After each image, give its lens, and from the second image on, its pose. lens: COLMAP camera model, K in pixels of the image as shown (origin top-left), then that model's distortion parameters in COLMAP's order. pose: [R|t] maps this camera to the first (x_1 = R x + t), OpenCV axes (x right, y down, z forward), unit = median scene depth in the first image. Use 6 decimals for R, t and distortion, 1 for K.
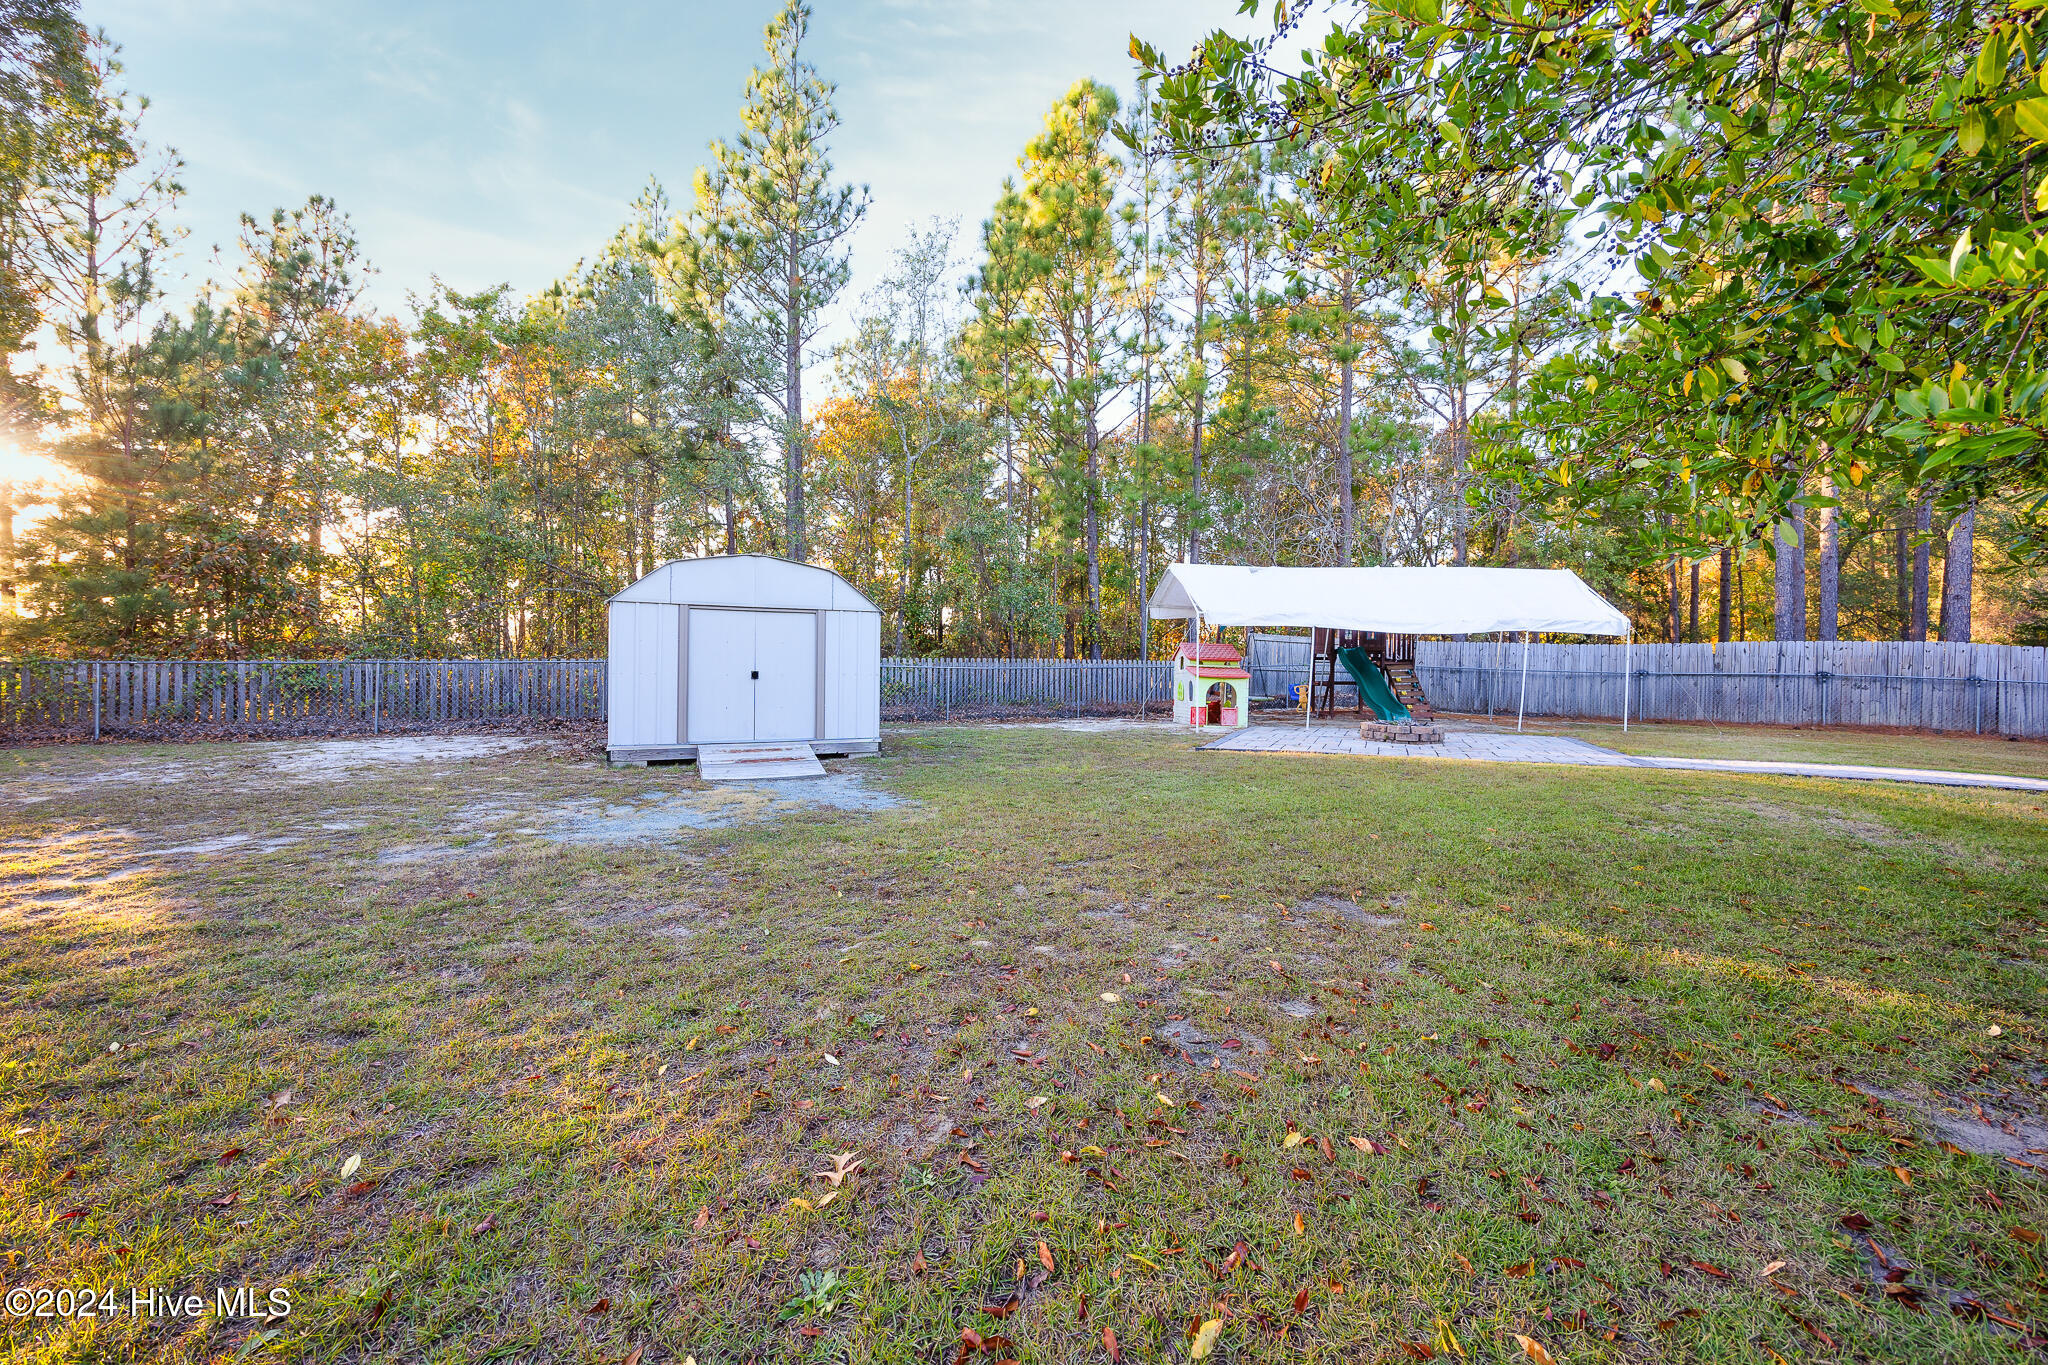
lens RADIAL K [[779.5, 0, 1037.0], [0, 779.5, 675.6], [0, 0, 1]] dist [-0.003266, -0.000166]
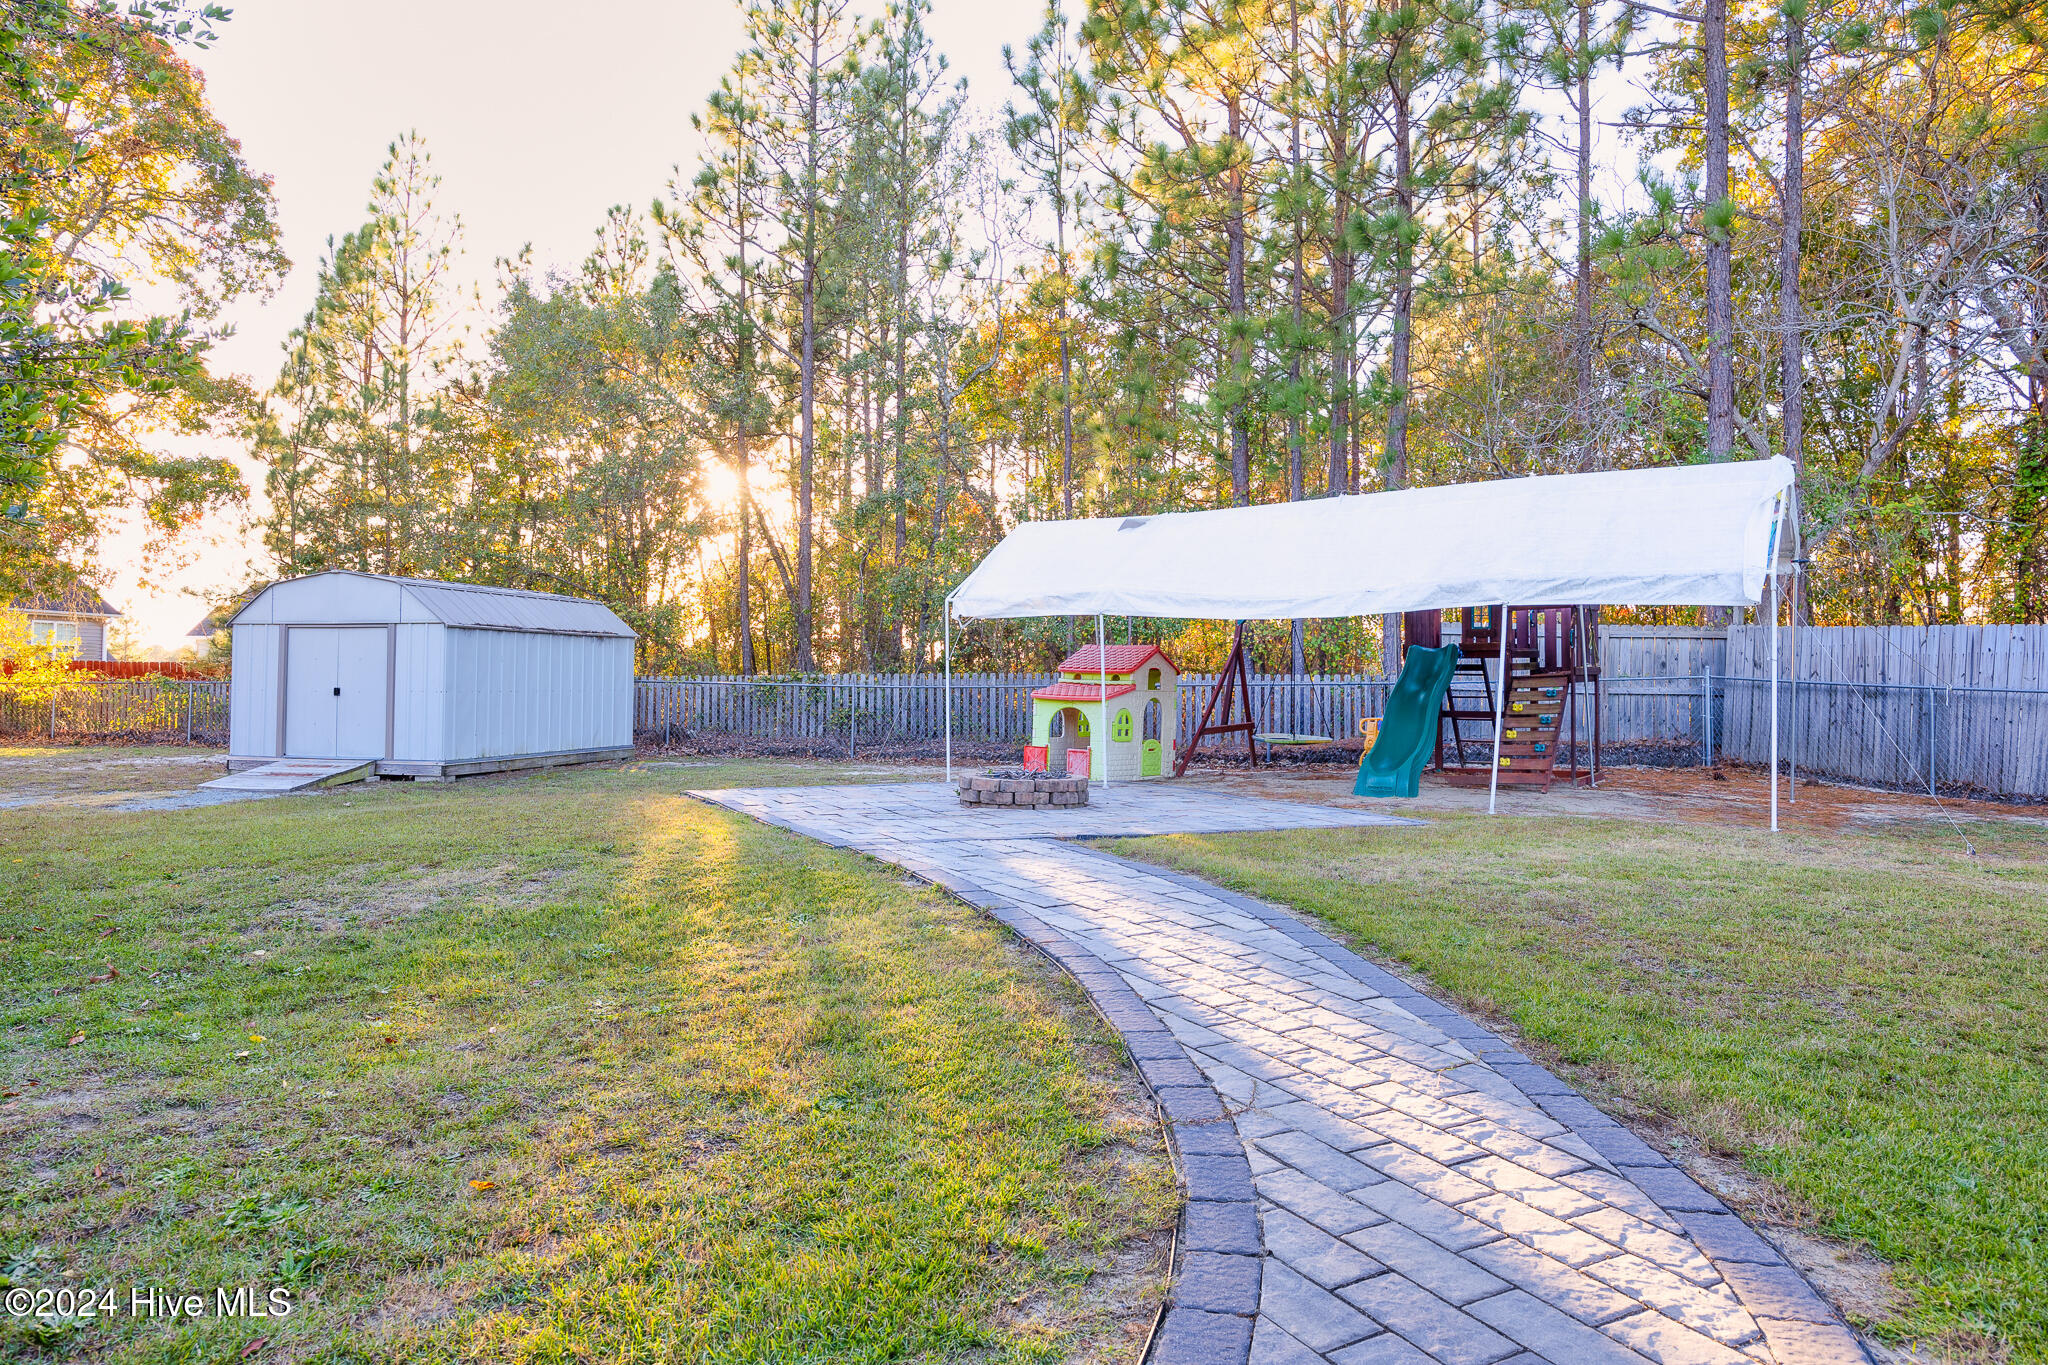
lens RADIAL K [[1306.2, 0, 1026.8], [0, 1306.2, 683.0], [0, 0, 1]] dist [-0.007352, -0.003167]
pose [[0.747445, -0.006279, -0.664294, 0.748929], [-0.008026, 0.999797, -0.018481, 0.006576], [0.664275, 0.019145, 0.747243, 0.186256]]
